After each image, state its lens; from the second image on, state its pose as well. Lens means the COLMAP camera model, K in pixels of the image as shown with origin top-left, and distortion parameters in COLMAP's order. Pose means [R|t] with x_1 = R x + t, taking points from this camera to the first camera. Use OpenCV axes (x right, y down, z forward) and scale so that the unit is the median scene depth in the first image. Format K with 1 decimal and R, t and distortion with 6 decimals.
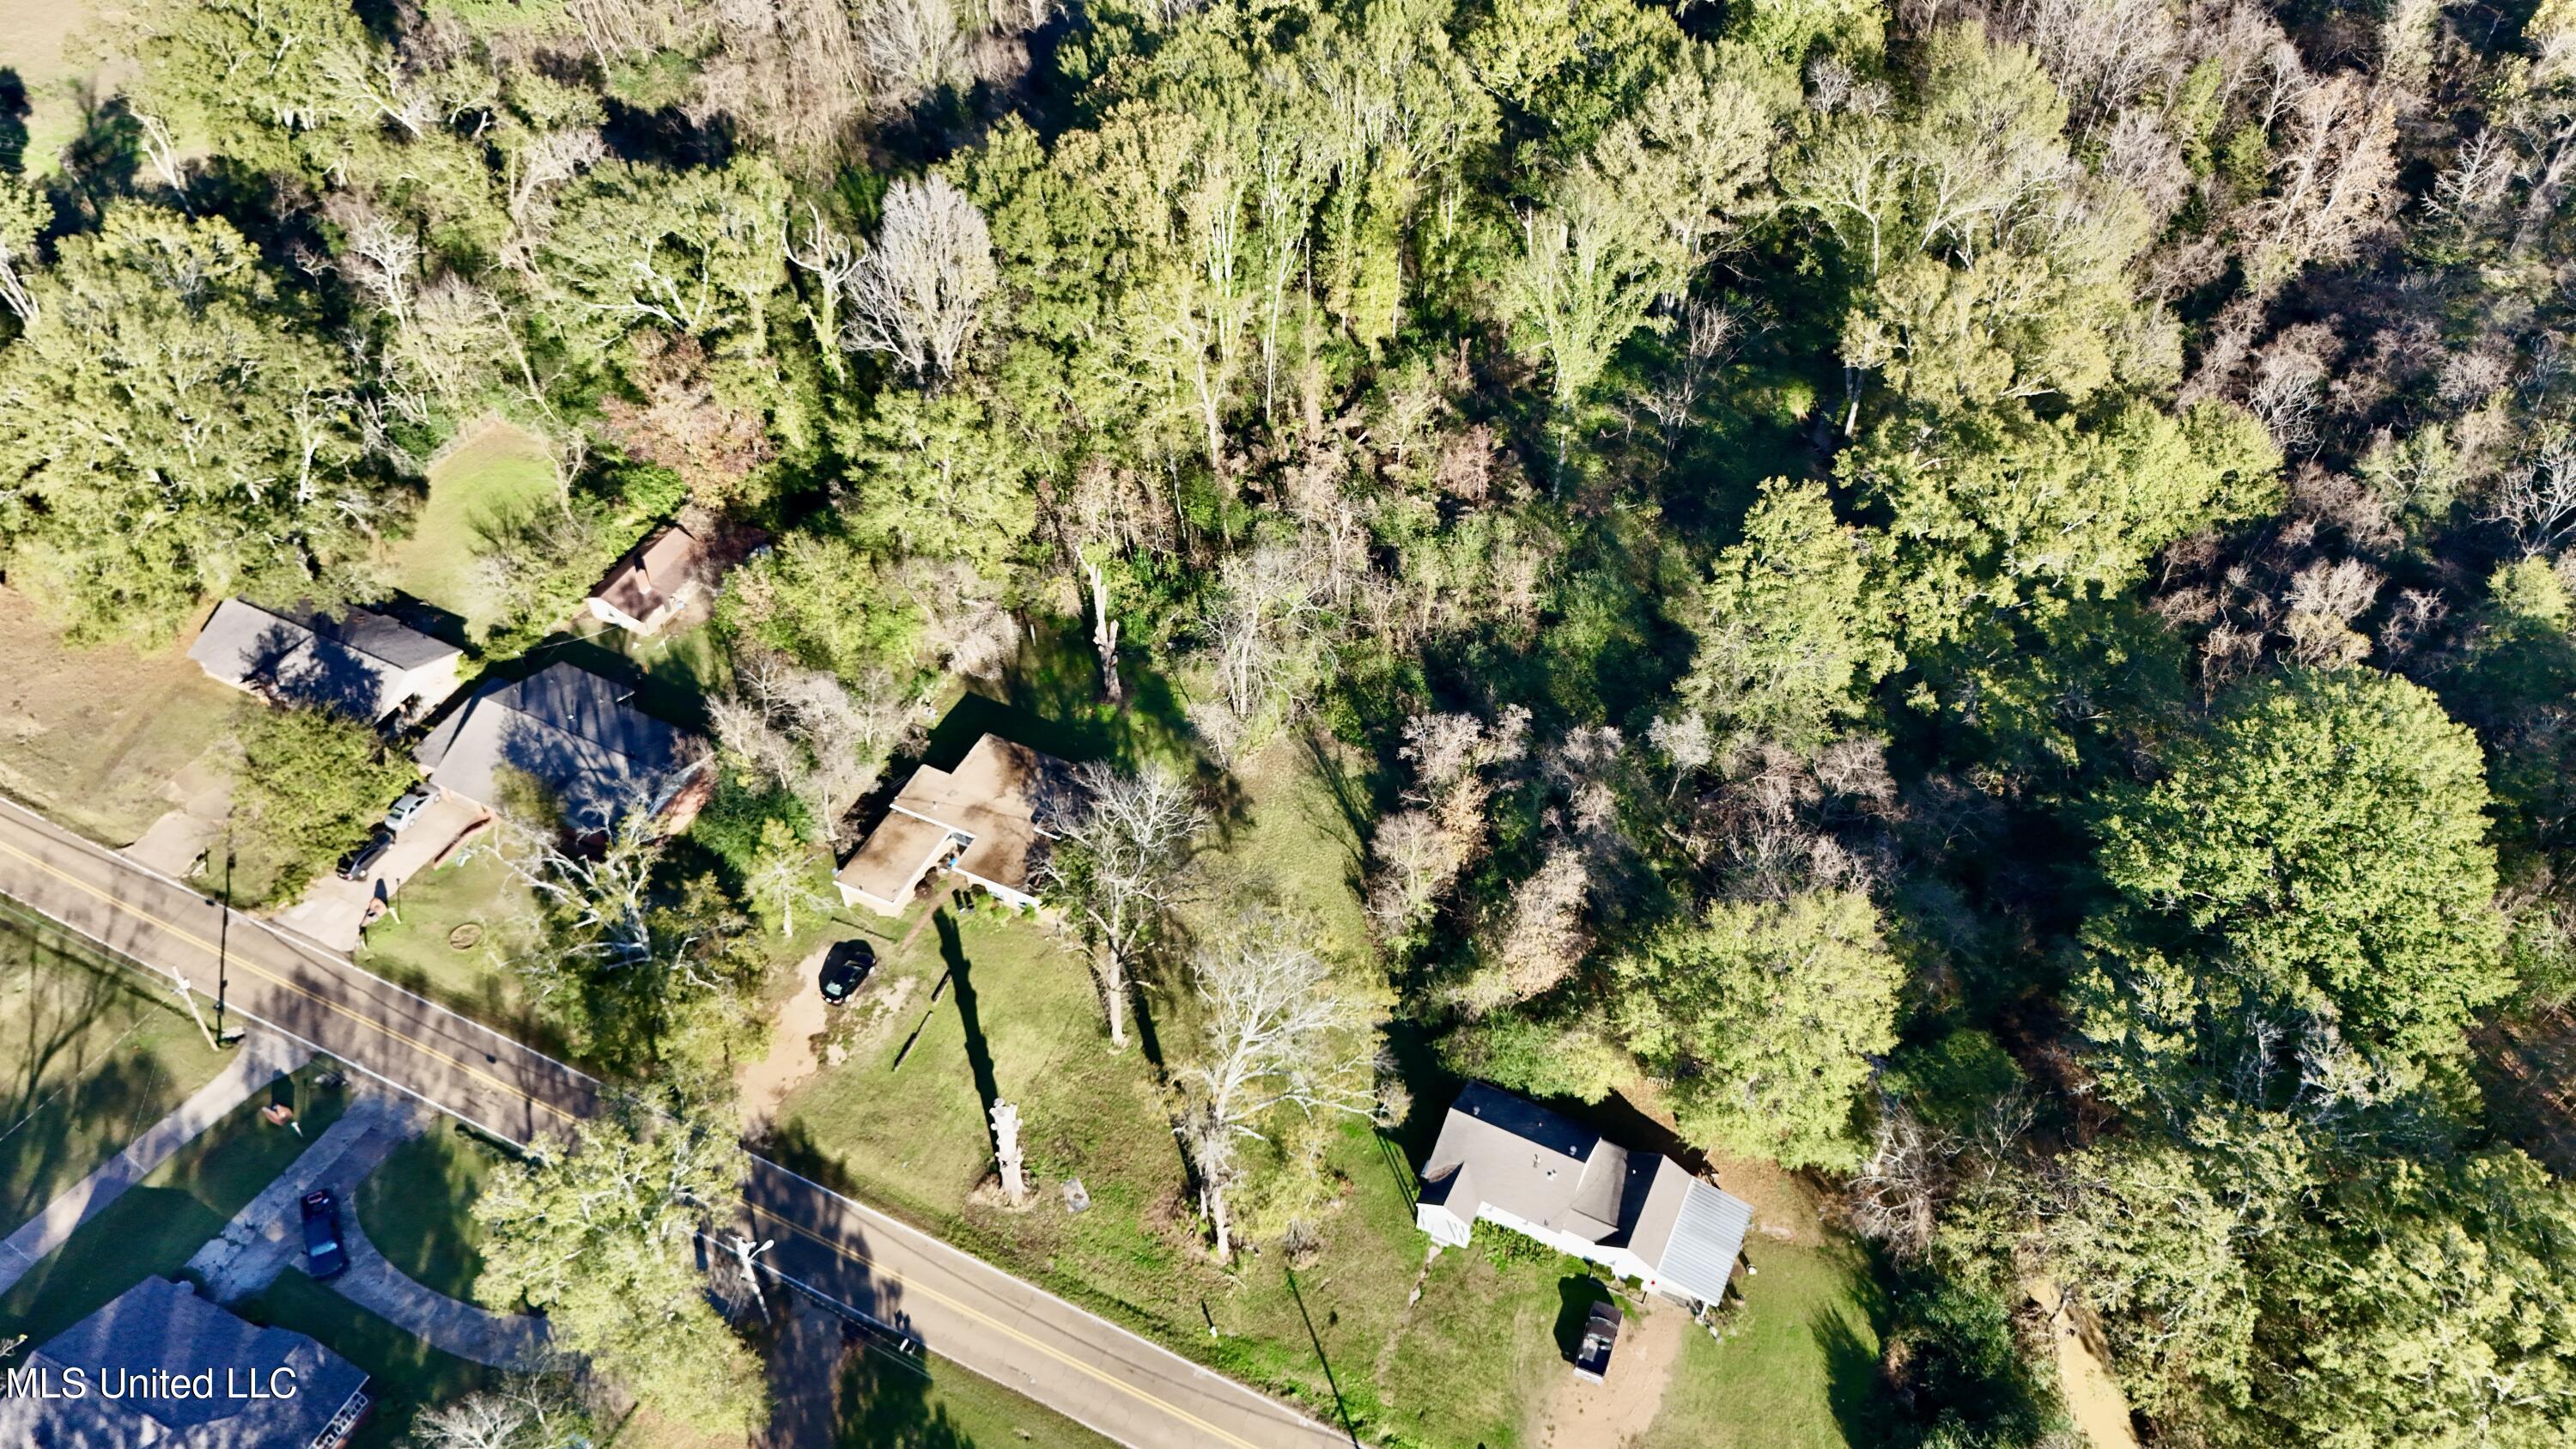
lens RADIAL K [[1919.7, 0, 1287.9], [0, 1919.7, 711.2], [0, 0, 1]] dist [0.055096, -0.040785]
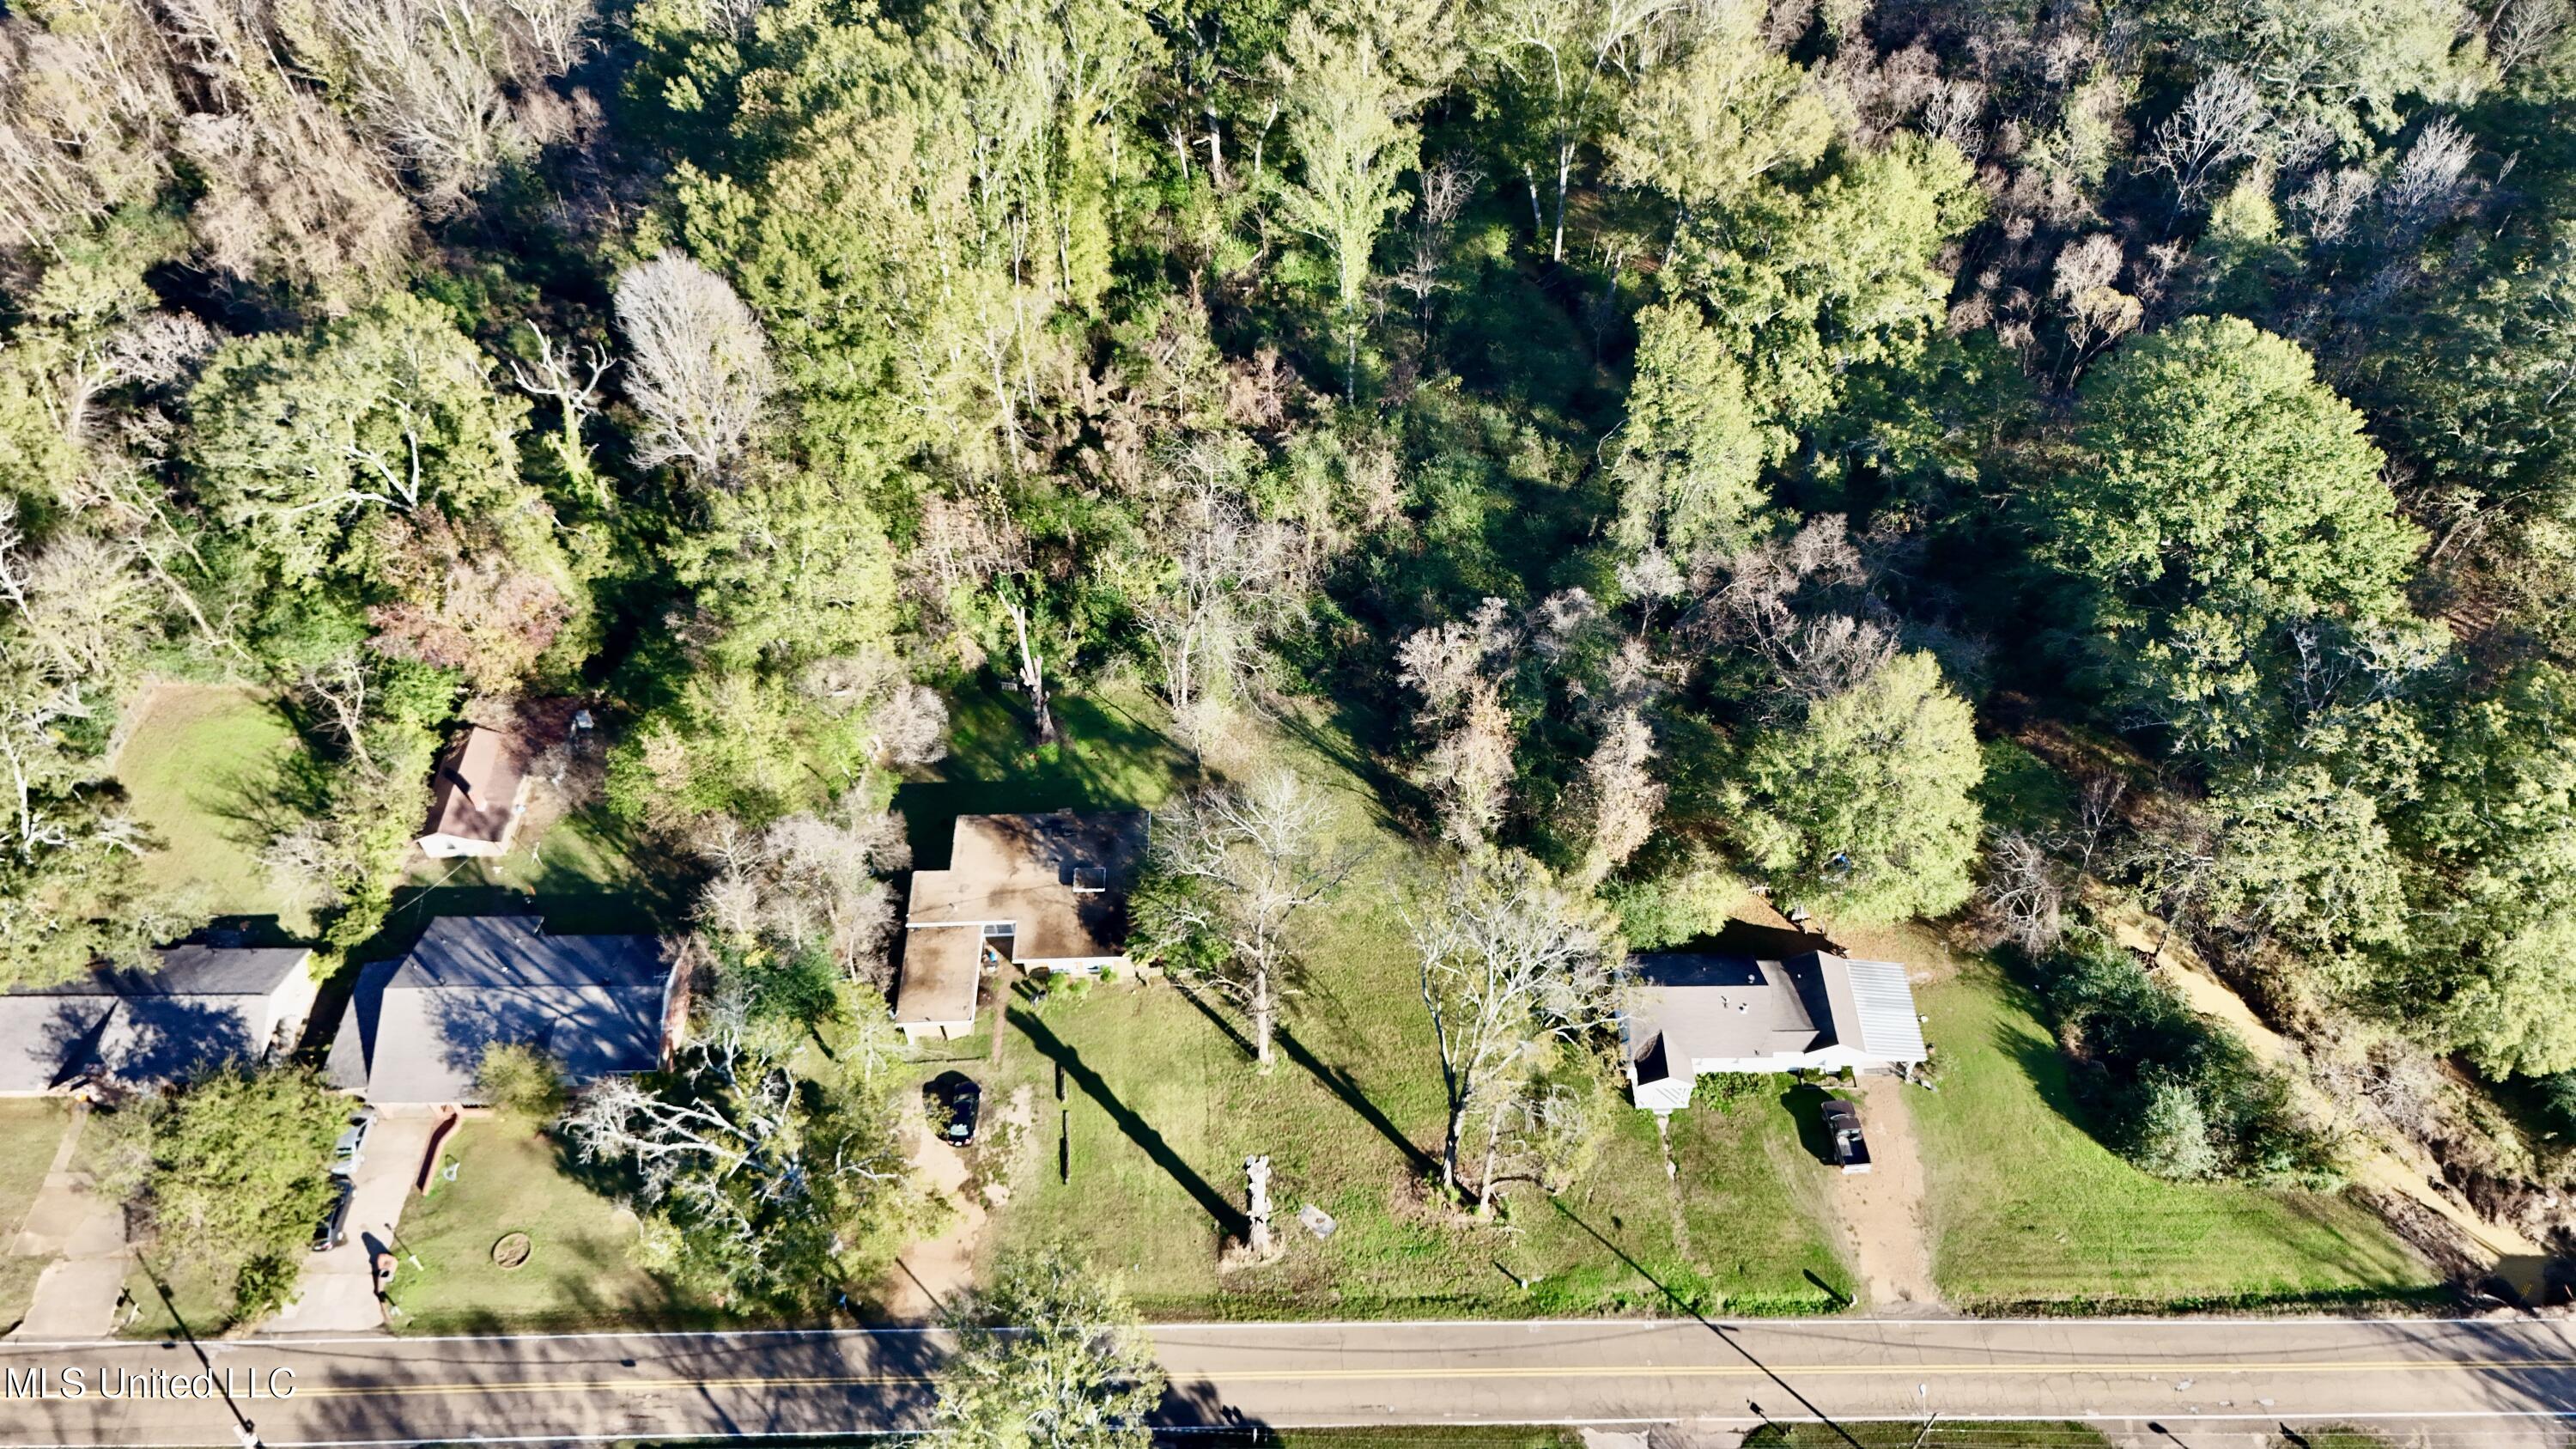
lens RADIAL K [[1919.7, 0, 1274.3], [0, 1919.7, 716.9], [0, 0, 1]] dist [0.055096, -0.040785]
pose [[0.893544, -0.341111, 0.291930, -0.291666], [0.328099, 0.939950, 0.094049, -0.074918], [-0.306481, 0.011745, 0.951804, 0.077666]]
